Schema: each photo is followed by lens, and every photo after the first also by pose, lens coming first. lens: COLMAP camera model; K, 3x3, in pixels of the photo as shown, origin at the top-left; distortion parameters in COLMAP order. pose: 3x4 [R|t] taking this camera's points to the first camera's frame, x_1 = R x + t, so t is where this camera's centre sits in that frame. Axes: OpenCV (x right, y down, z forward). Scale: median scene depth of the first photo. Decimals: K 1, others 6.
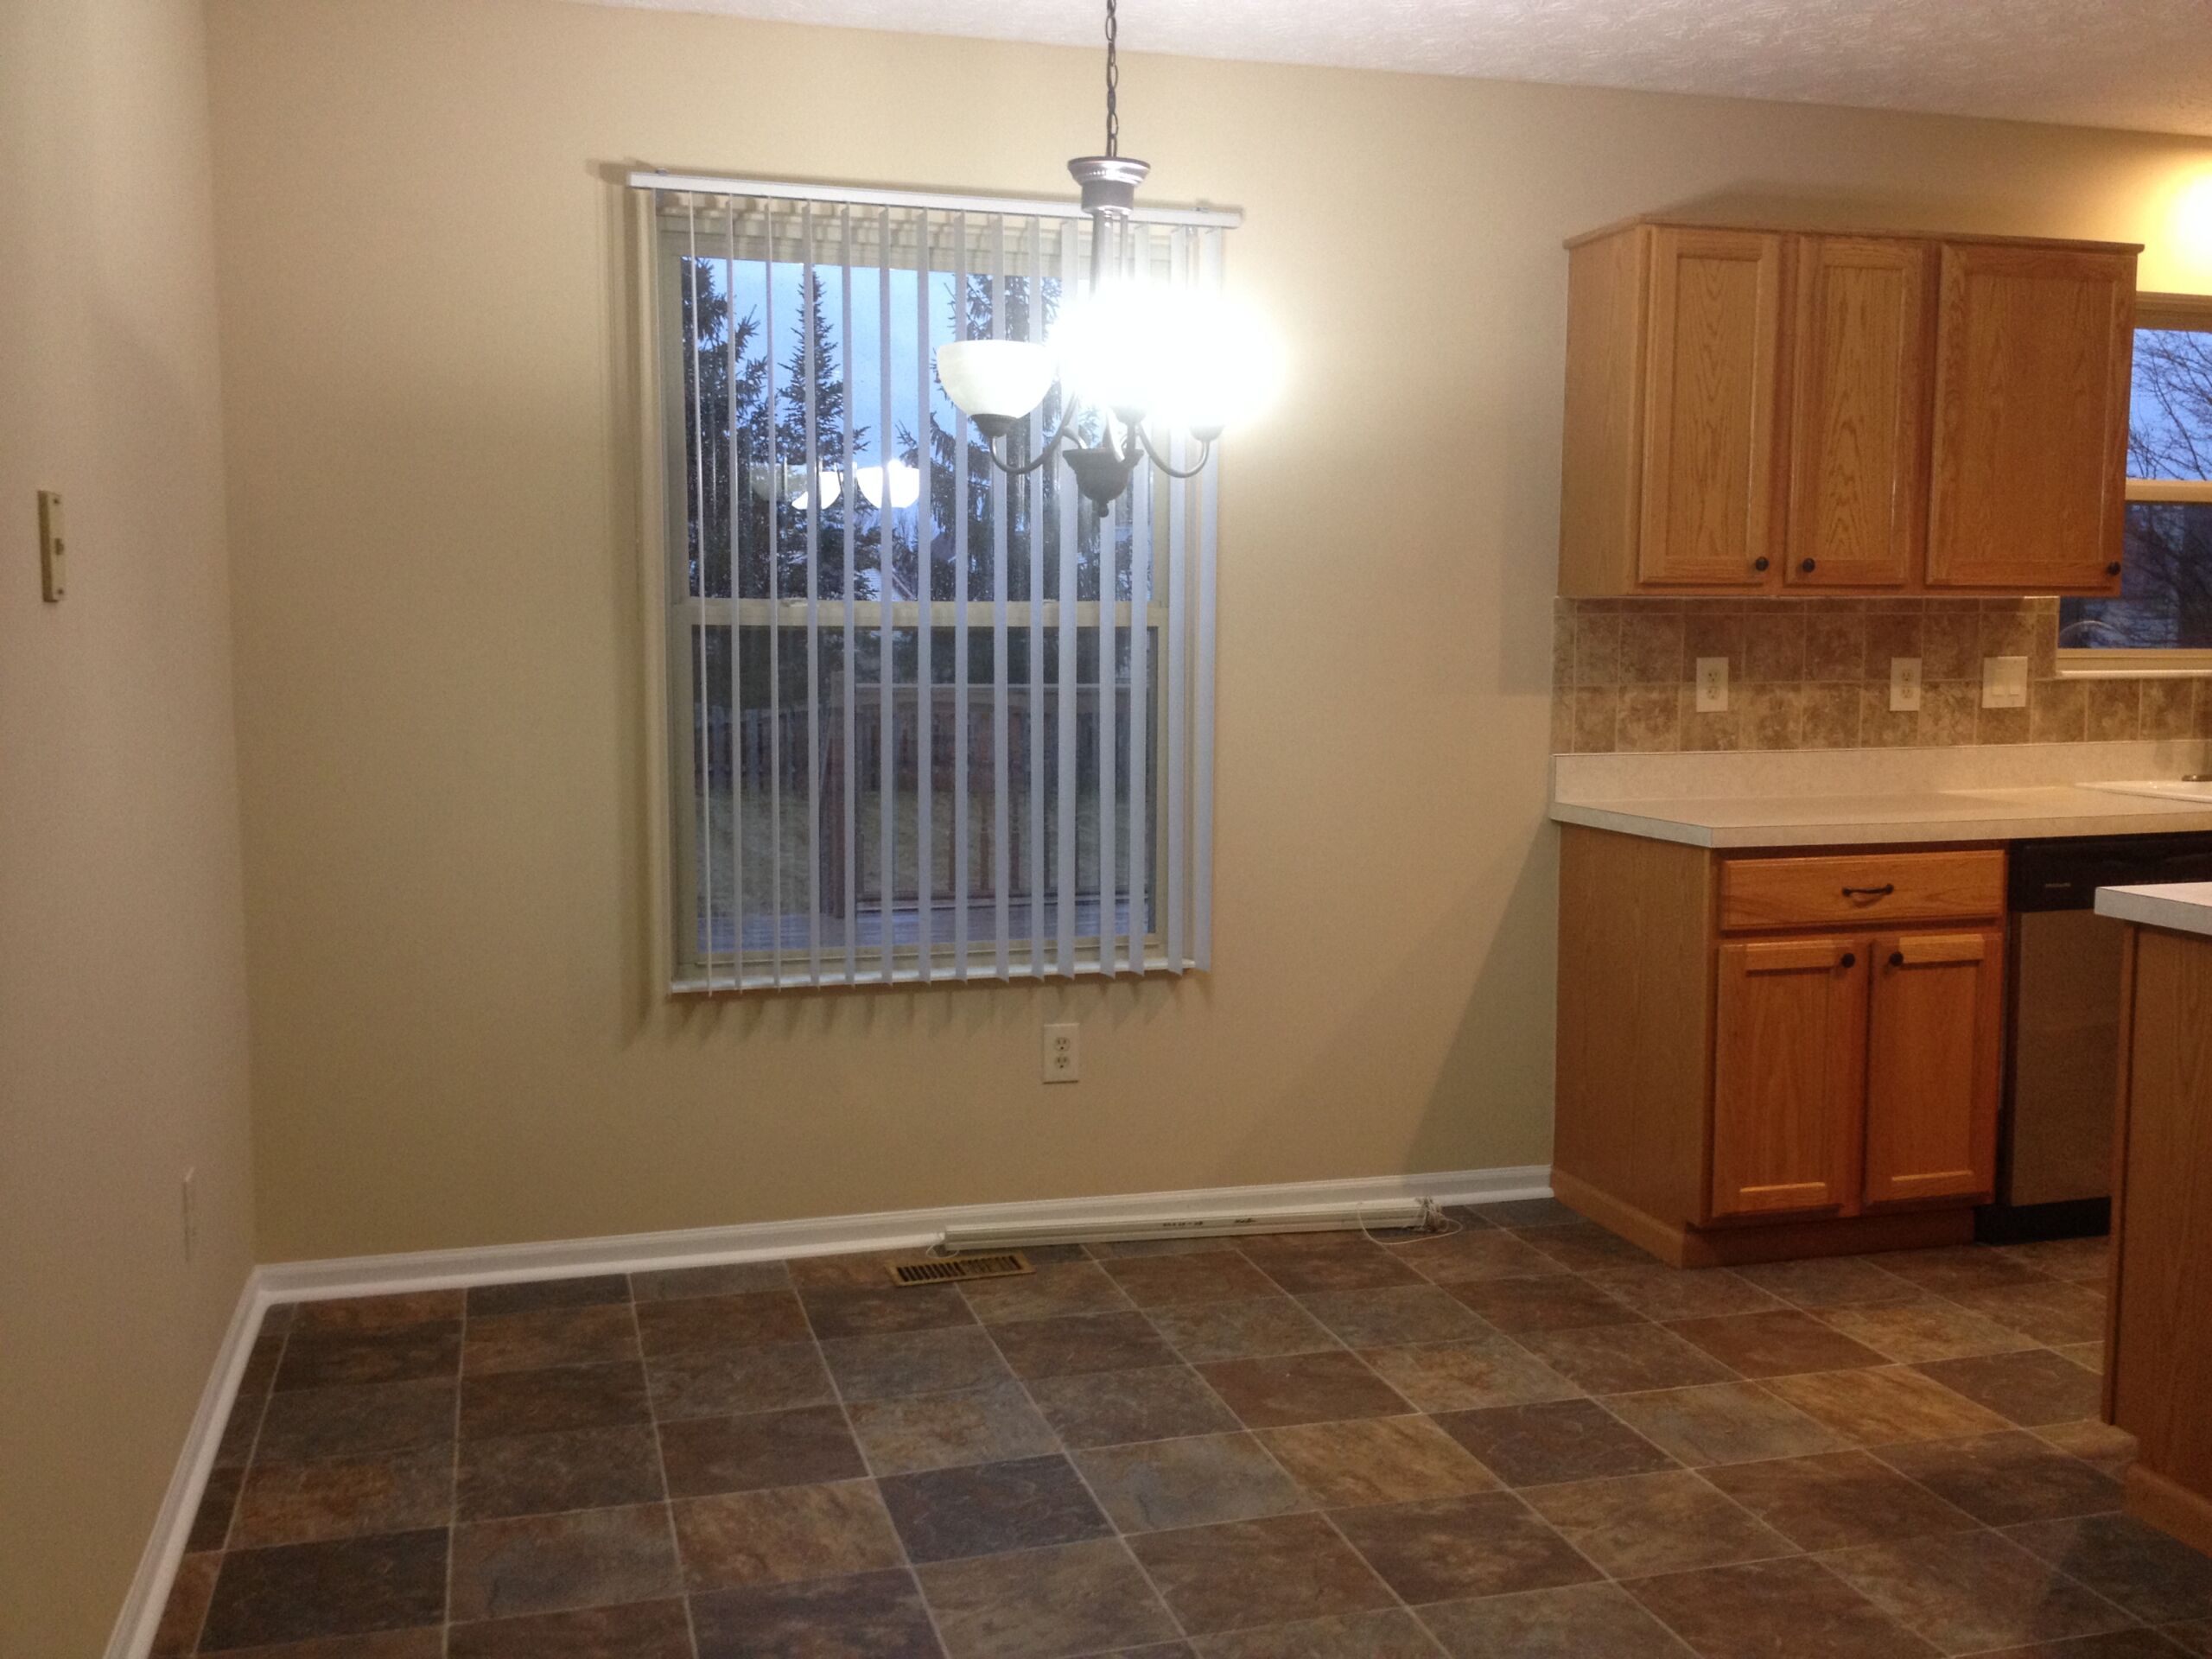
lens RADIAL K [[2066.4, 0, 1105.9], [0, 2066.4, 836.4], [0, 0, 1]] dist [0.031835, 0.000000]
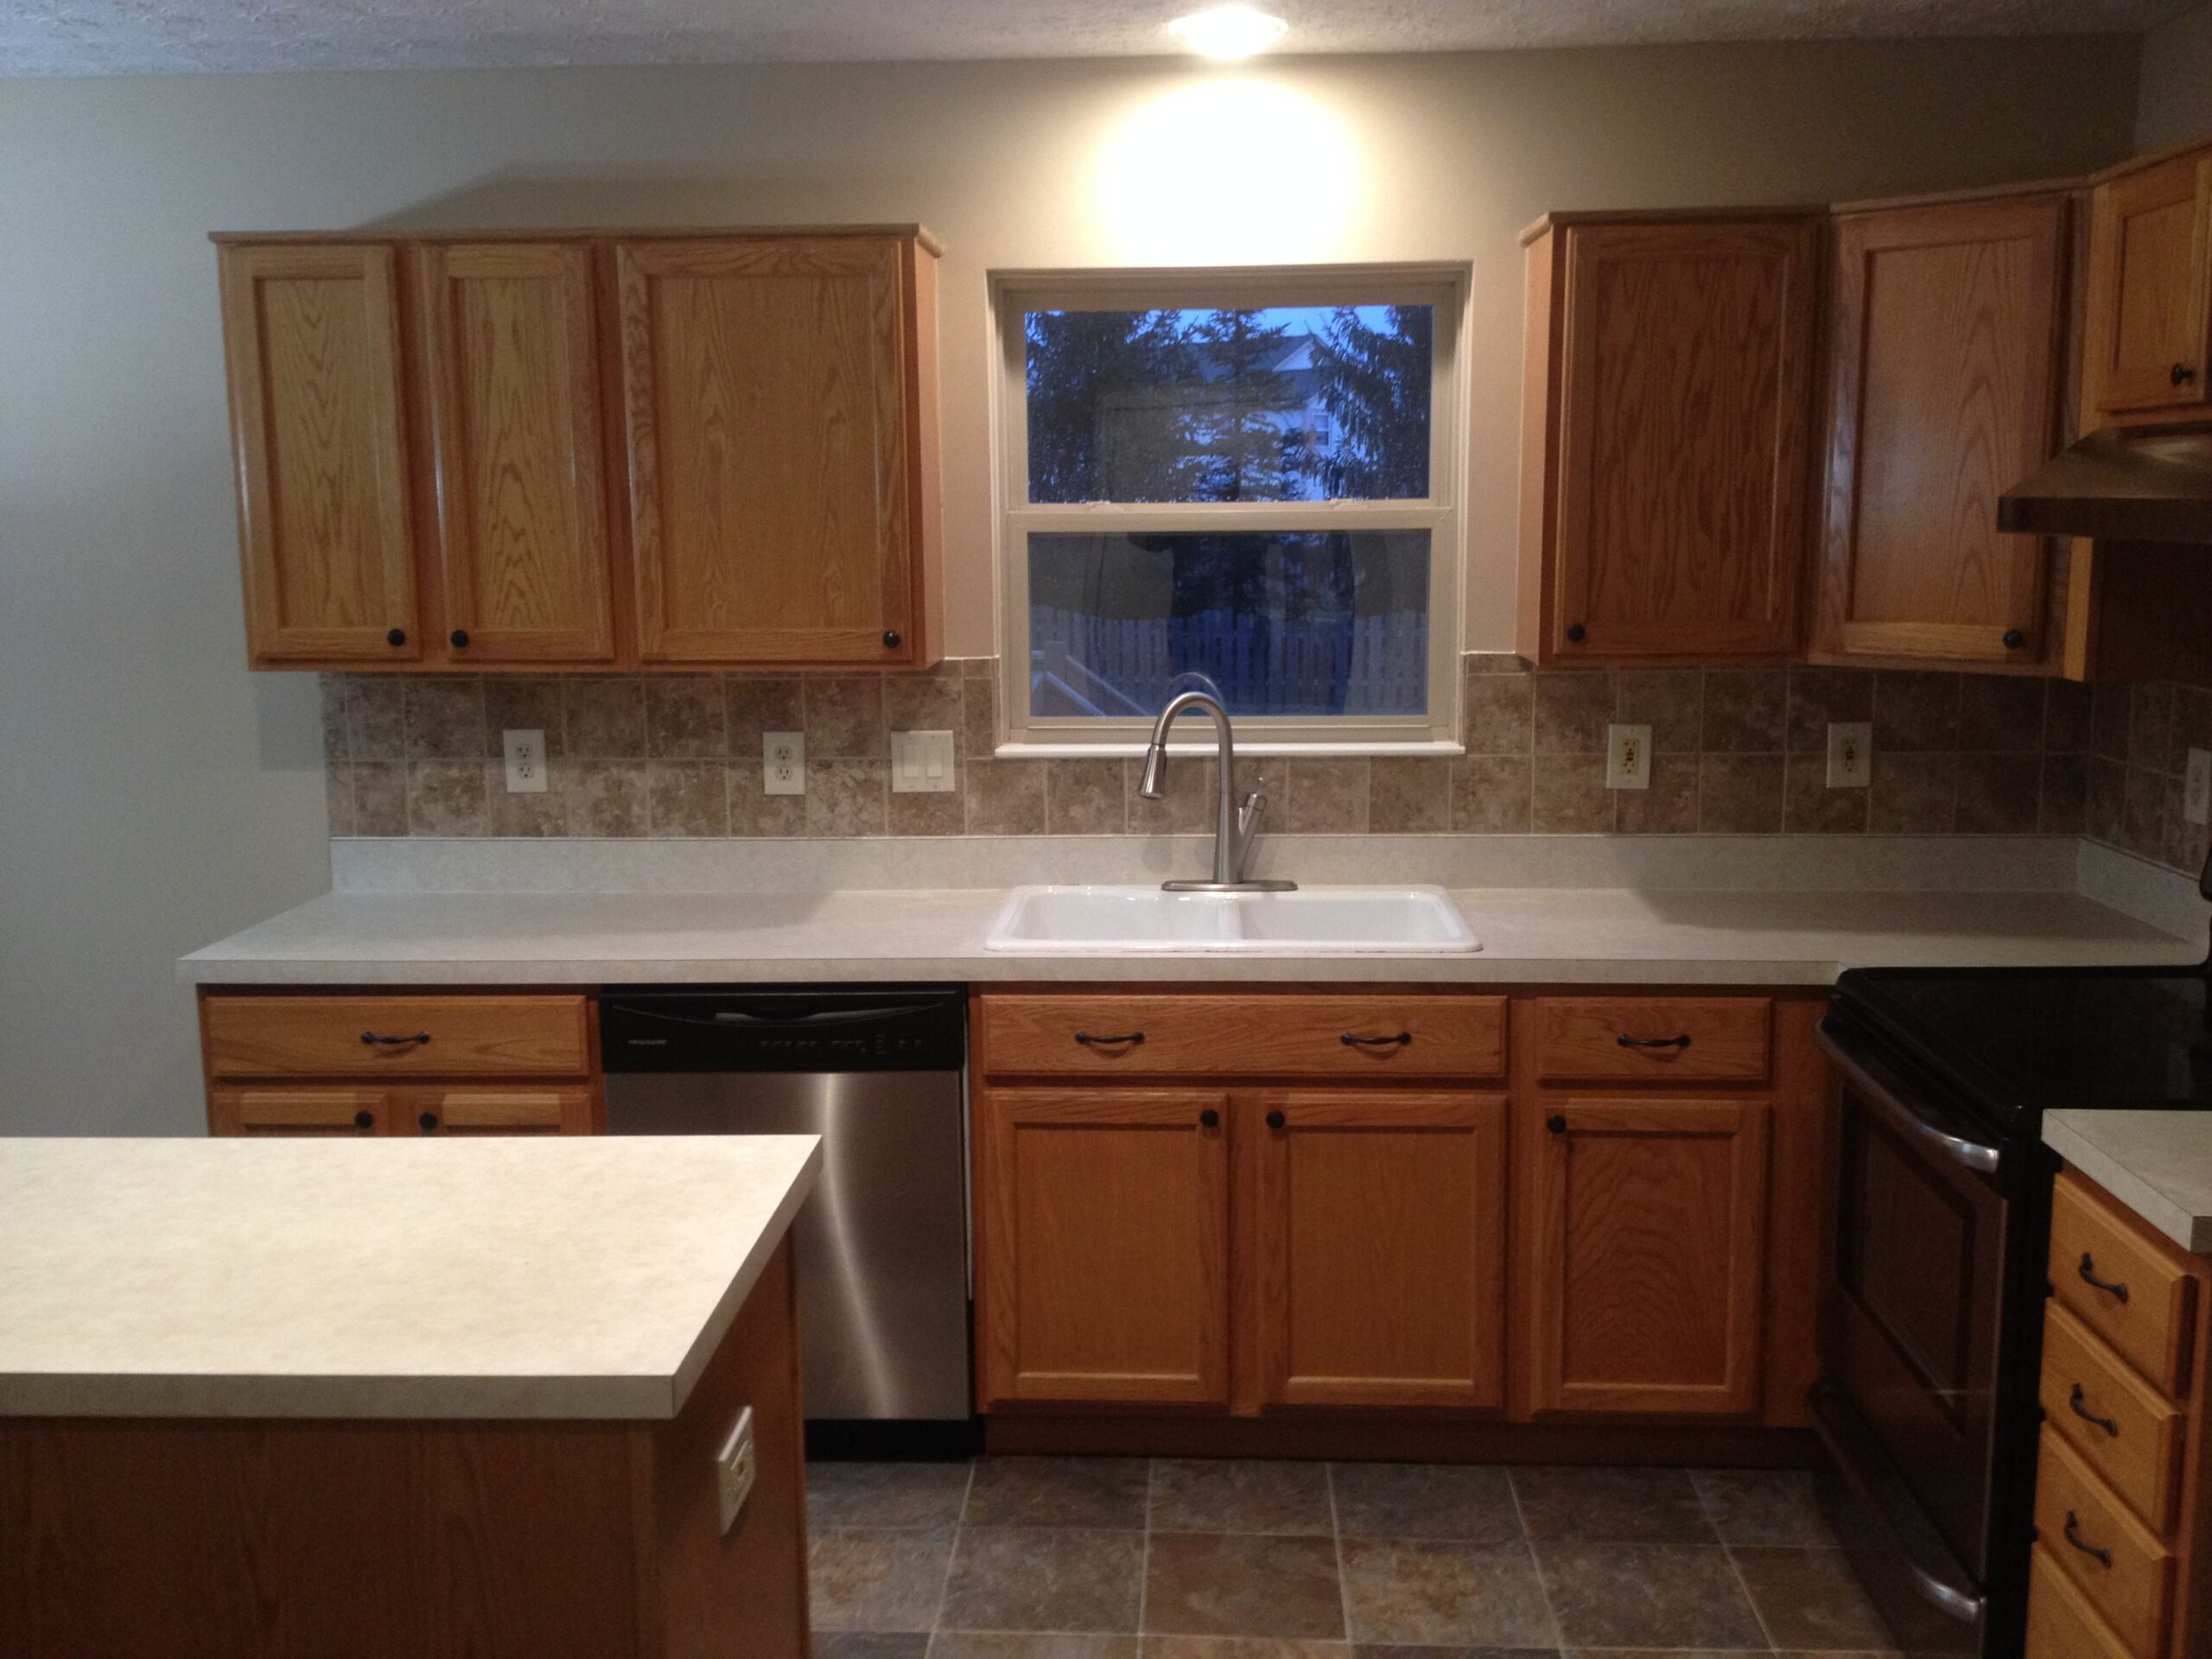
lens RADIAL K [[2066.4, 0, 1105.6], [0, 2066.4, 832.6], [0, 0, 1]] dist [0.031835, 0.000000]
pose [[0.947463, 0.041864, -0.317115, 0.847800], [-0.024559, 0.997993, 0.058374, -0.106411], [0.318922, -0.047519, 0.946589, 0.280217]]
